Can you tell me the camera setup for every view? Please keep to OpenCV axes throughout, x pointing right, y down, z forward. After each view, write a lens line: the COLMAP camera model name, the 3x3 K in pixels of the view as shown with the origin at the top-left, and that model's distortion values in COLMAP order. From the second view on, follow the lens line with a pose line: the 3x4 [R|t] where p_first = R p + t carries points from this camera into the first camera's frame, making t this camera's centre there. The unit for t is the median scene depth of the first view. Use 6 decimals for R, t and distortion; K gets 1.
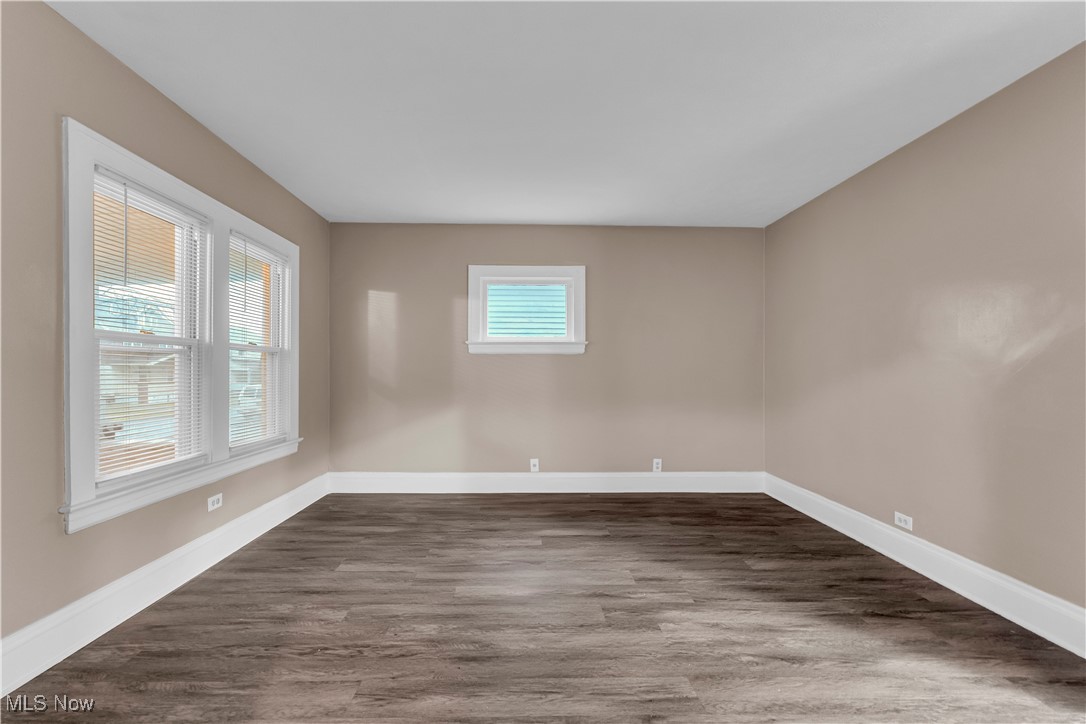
lens RADIAL K [[439.4, 0, 536.2], [0, 439.4, 370.2], [0, 0, 1]] dist [-0.002746, -0.000111]
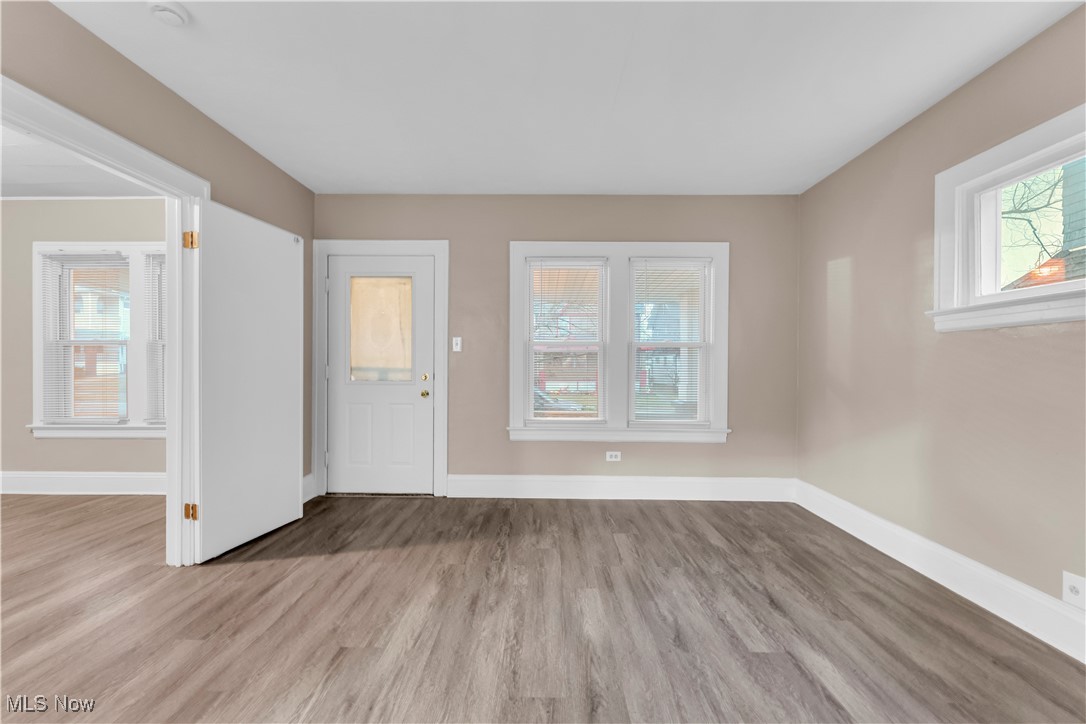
lens RADIAL K [[442.1, 0, 535.5], [0, 442.1, 366.7], [0, 0, 1]] dist [0.000267, -0.000024]
pose [[-0.048748, 0.000005, -0.998811, 0.689640], [-0.003755, 0.999993, 0.000189, 0.013482], [0.998804, 0.003759, -0.048748, 0.810174]]
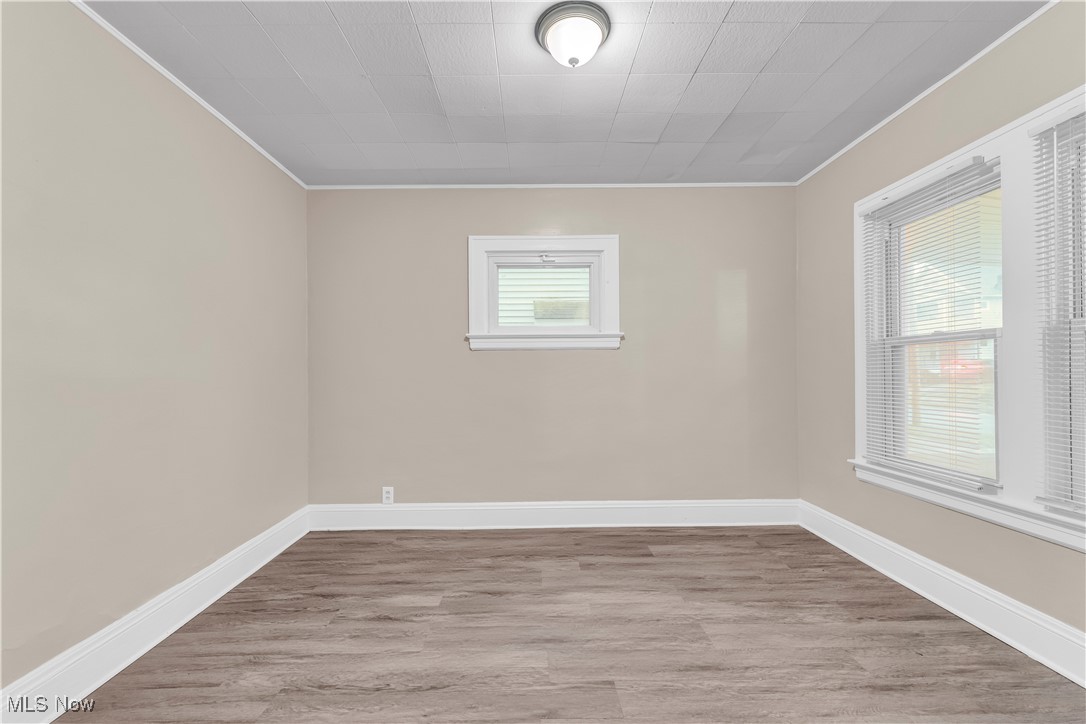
lens RADIAL K [[442.1, 0, 536.8], [0, 442.1, 372.6], [0, 0, 1]] dist [0.000267, -0.000024]
pose [[-0.999834, 0.003541, 0.017856, 0.055170], [0.003587, 0.999990, 0.002539, 0.000712], [-0.017847, 0.002602, -0.999837, 0.148171]]
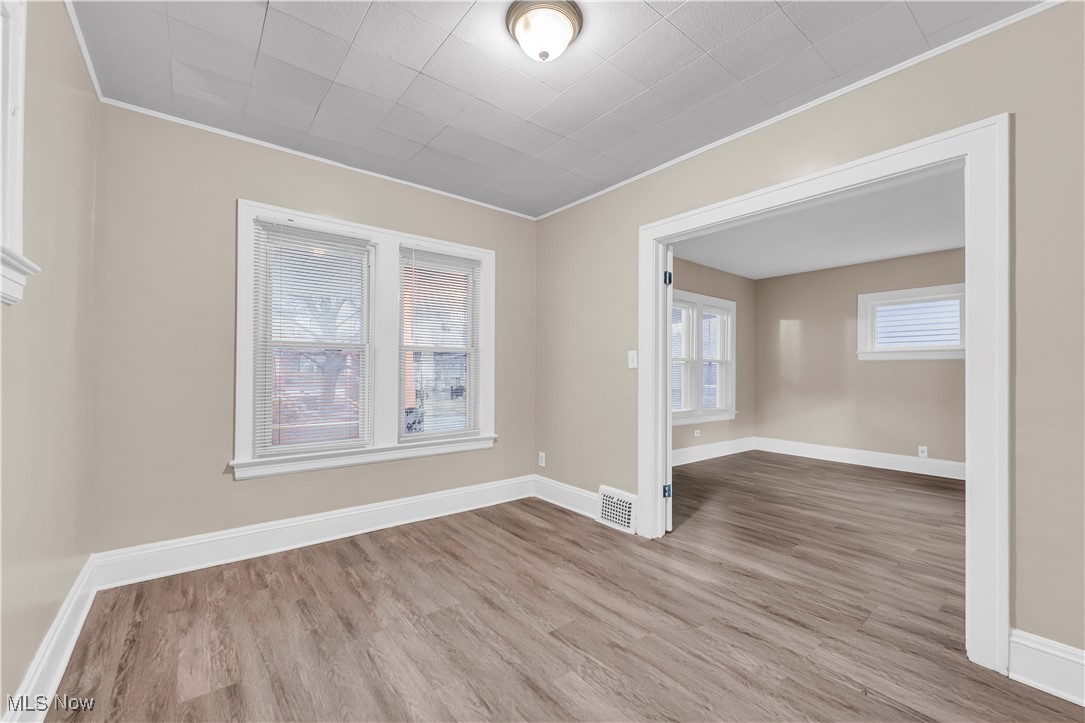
lens RADIAL K [[441.6, 0, 535.5], [0, 441.6, 367.4], [0, 0, 1]] dist [0.000267, -0.000024]
pose [[0.596241, -0.005534, -0.802787, 0.536318], [-0.005525, 0.999924, -0.010996, 0.005033], [0.802787, 0.010992, 0.596165, -0.931132]]
